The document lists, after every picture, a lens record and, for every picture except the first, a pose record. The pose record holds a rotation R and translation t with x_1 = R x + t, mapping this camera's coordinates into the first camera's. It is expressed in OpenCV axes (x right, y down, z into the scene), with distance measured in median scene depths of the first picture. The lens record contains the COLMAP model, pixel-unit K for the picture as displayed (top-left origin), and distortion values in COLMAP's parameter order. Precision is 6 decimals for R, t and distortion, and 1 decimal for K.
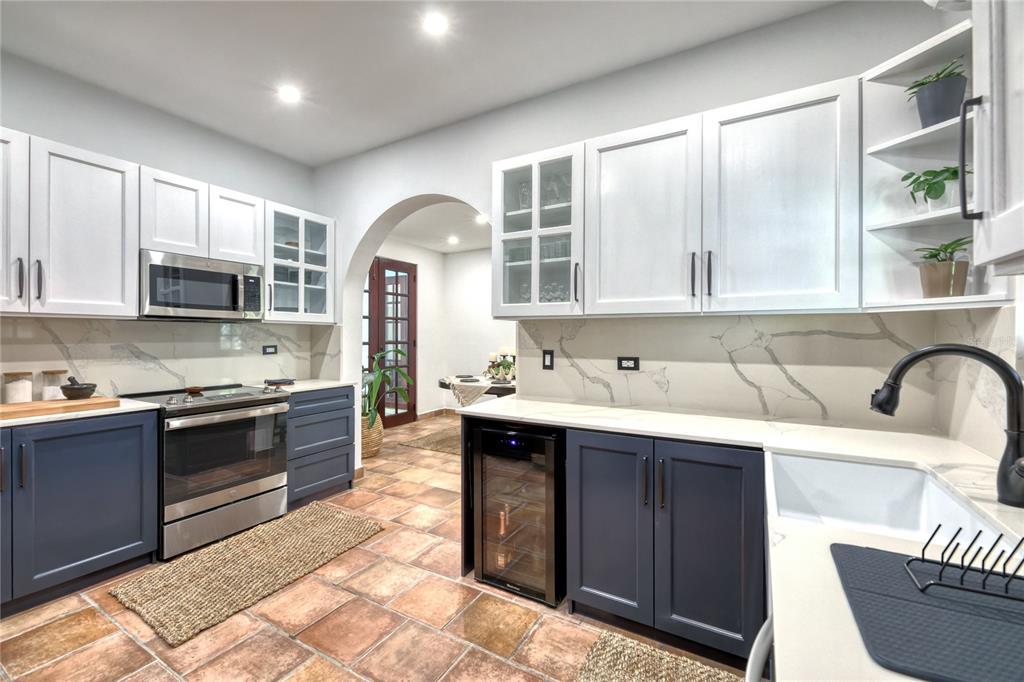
lens RADIAL K [[427.1, 0, 512.0], [0, 427.1, 341.0], [0, 0, 1]] dist [-0.000100, -0.000027]
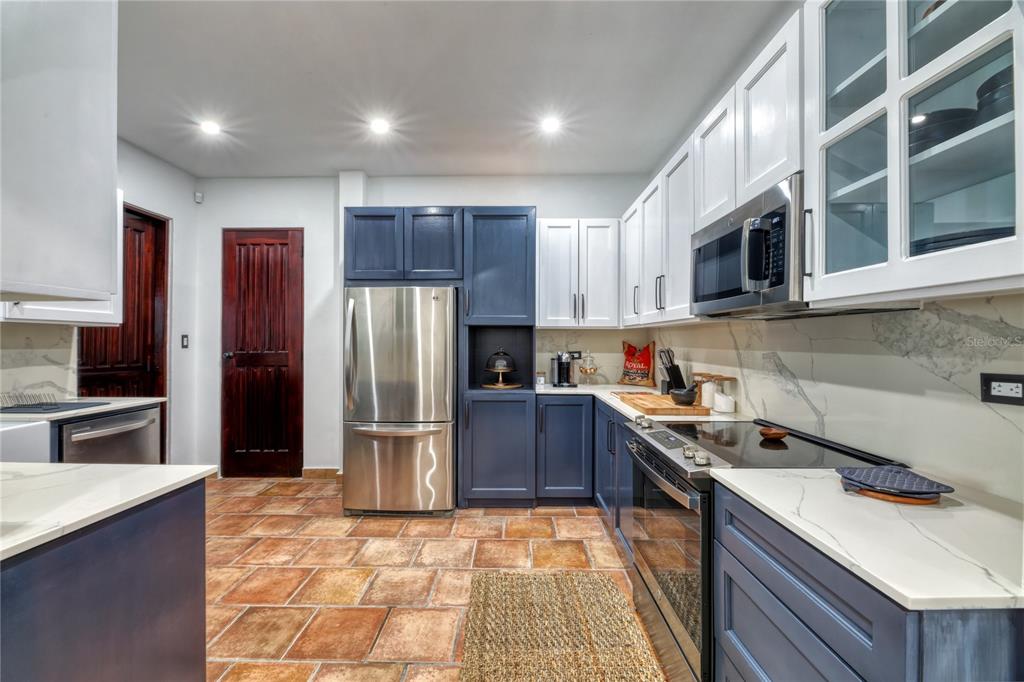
lens RADIAL K [[398.6, 0, 512.0], [0, 398.6, 341.0], [0, 0, 1]] dist [0.000887, 0.000067]
pose [[-0.866394, -0.001354, -0.499359, -0.238253], [-0.002581, 0.999995, 0.001768, -0.019515], [0.499354, 0.002821, -0.866393, 1.917557]]
